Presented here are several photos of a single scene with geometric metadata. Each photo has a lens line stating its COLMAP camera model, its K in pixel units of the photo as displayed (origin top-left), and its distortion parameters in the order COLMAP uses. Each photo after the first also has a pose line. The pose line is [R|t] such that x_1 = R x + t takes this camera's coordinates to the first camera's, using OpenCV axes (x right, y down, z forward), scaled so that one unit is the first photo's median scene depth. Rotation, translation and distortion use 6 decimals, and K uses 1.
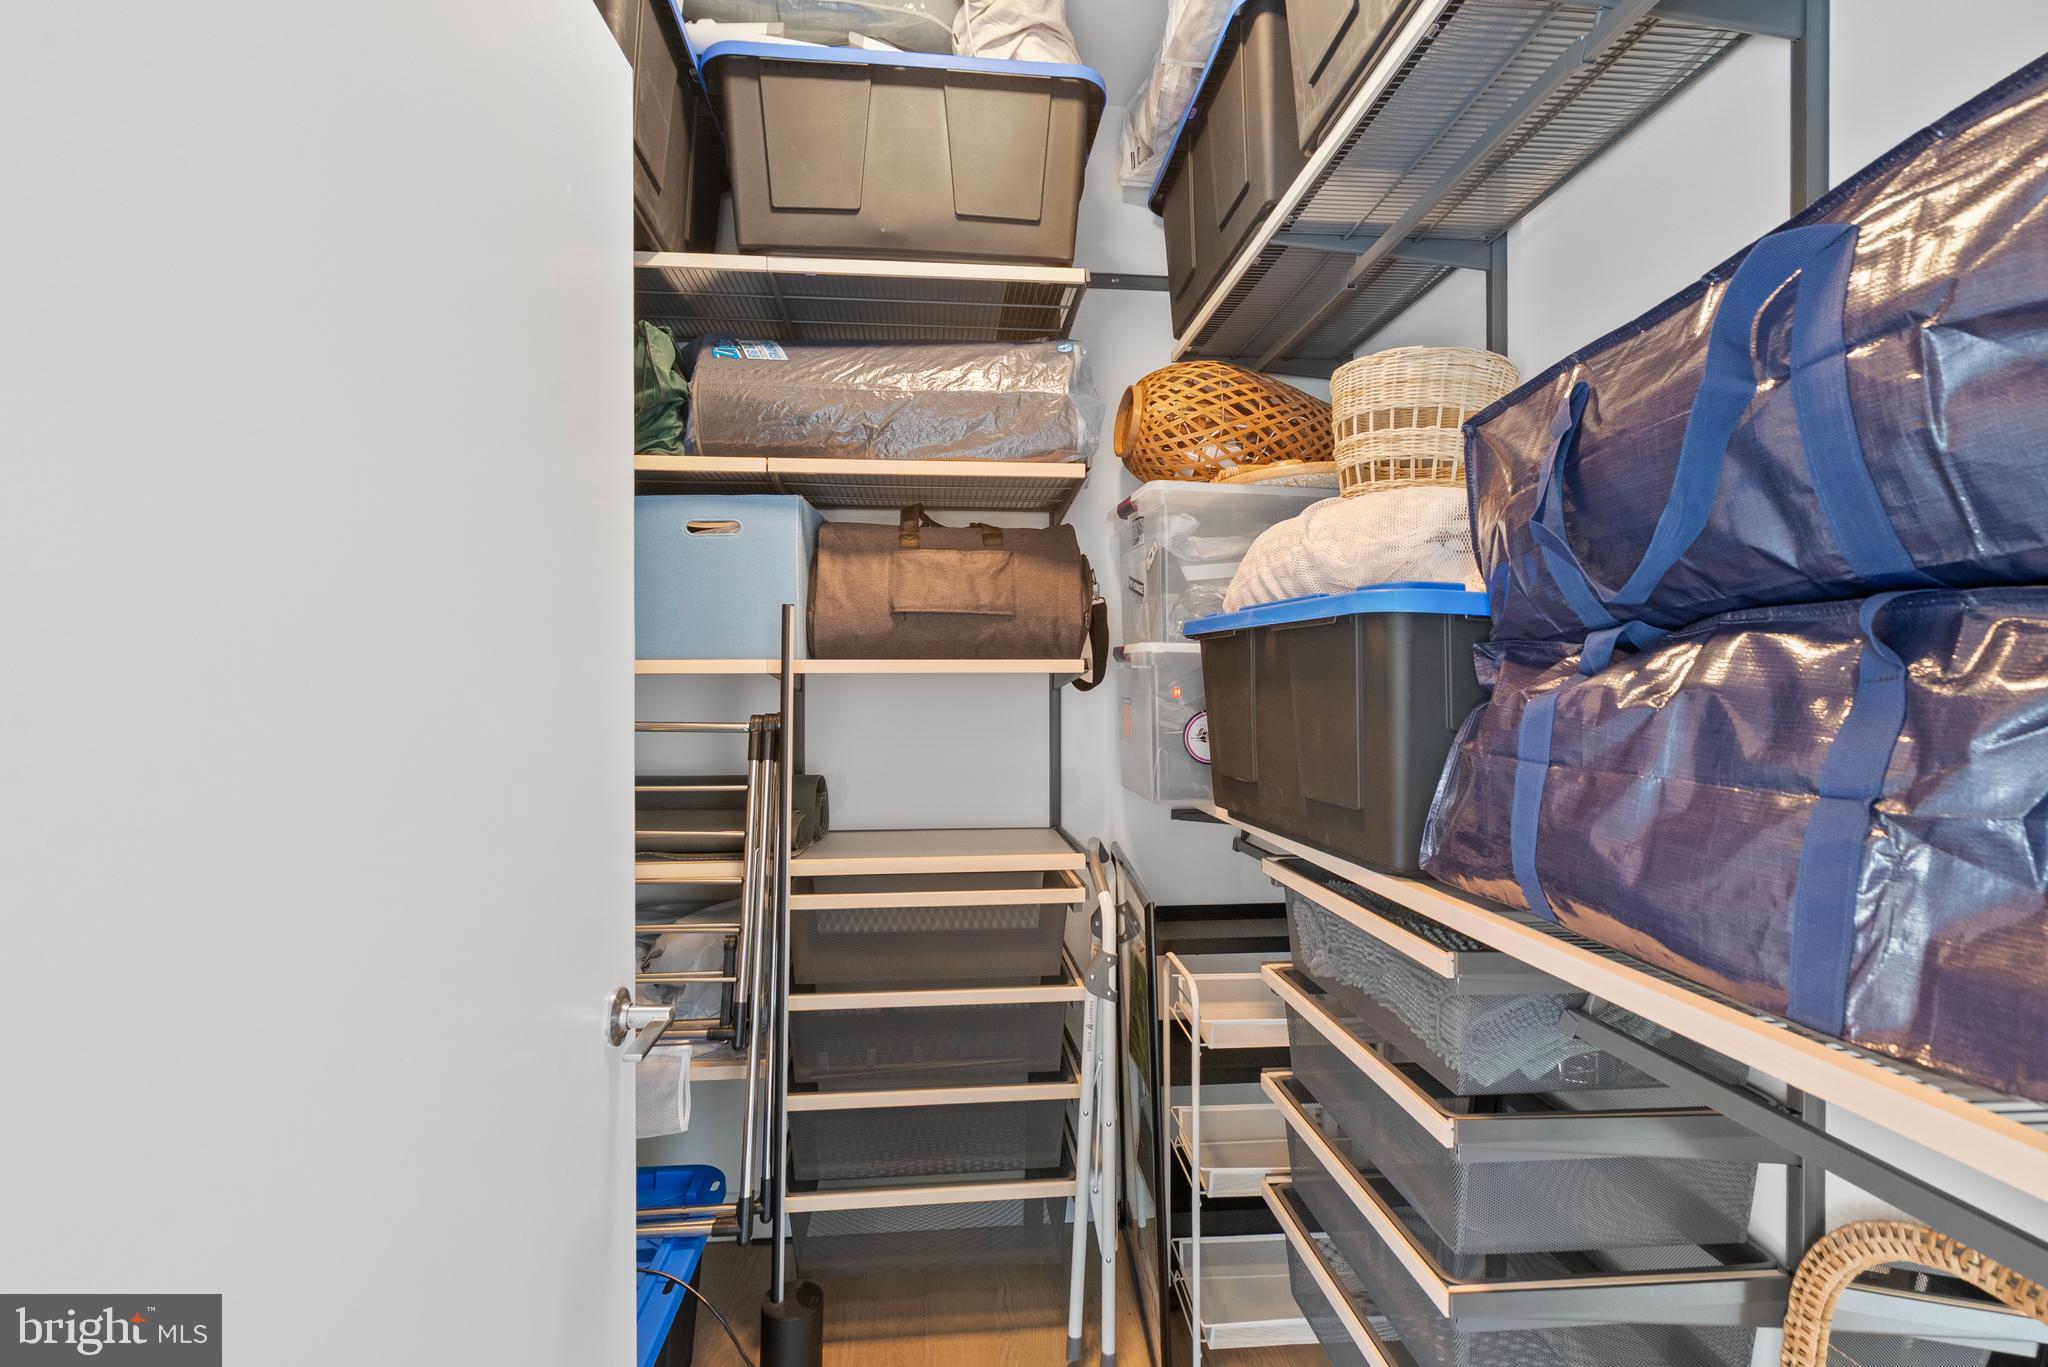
lens RADIAL K [[944.2, 0, 1022.3], [0, 944.2, 686.6], [0, 0, 1]] dist [-0.003725, 0.004384]
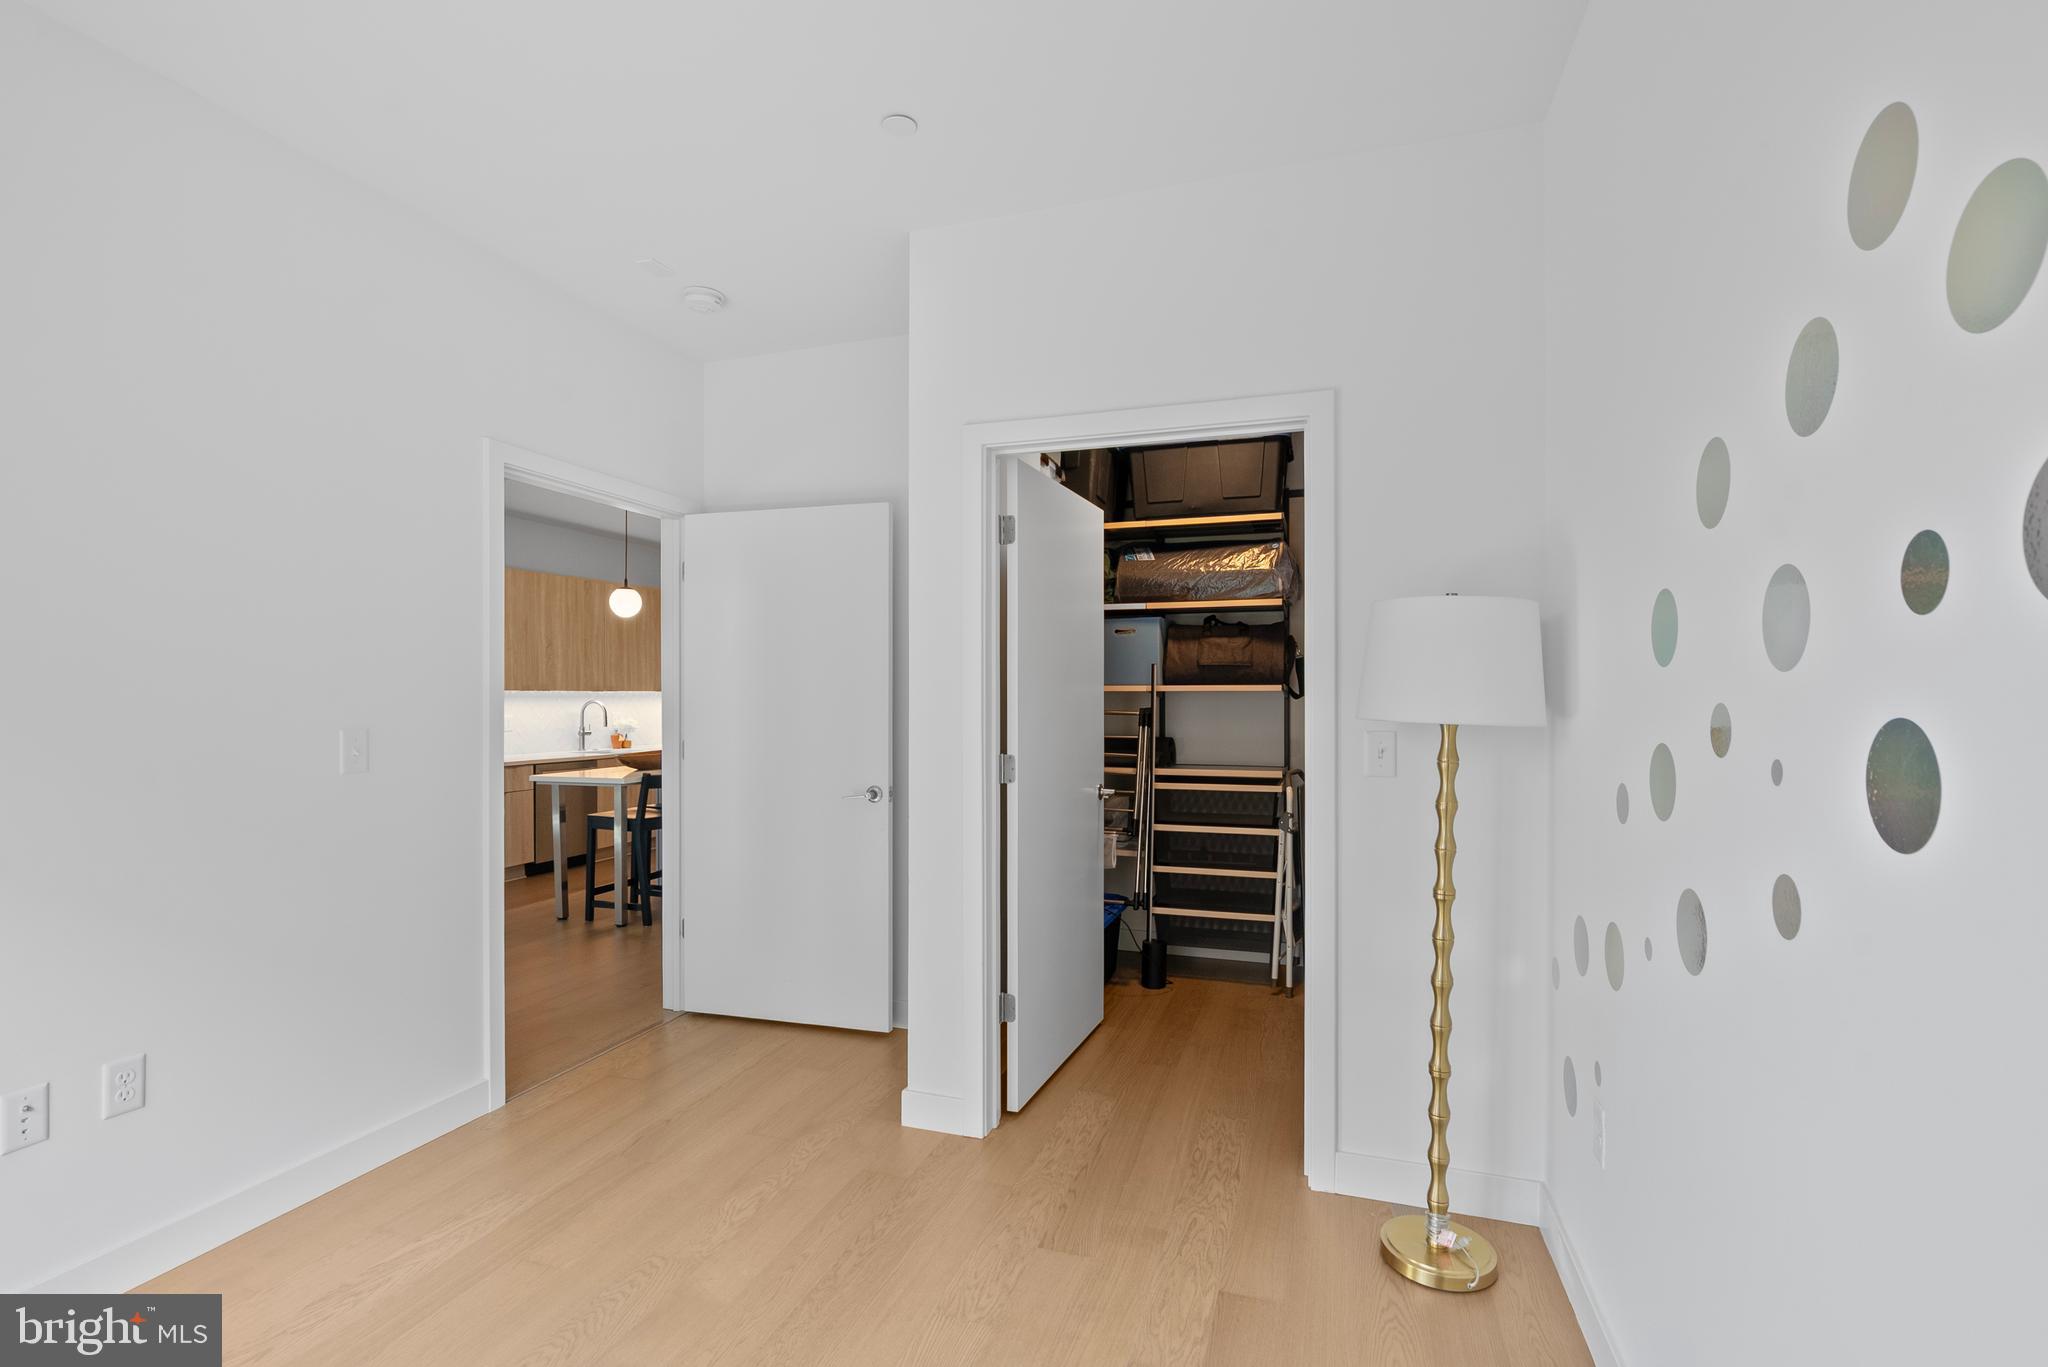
lens RADIAL K [[944.2, 0, 1014.1], [0, 944.2, 698.0], [0, 0, 1]] dist [-0.003725, 0.004384]
pose [[0.912234, 0.004108, -0.409649, 0.410081], [-0.004827, 0.999988, -0.000721, 0.006435], [0.409642, 0.002635, 0.912243, -1.337920]]
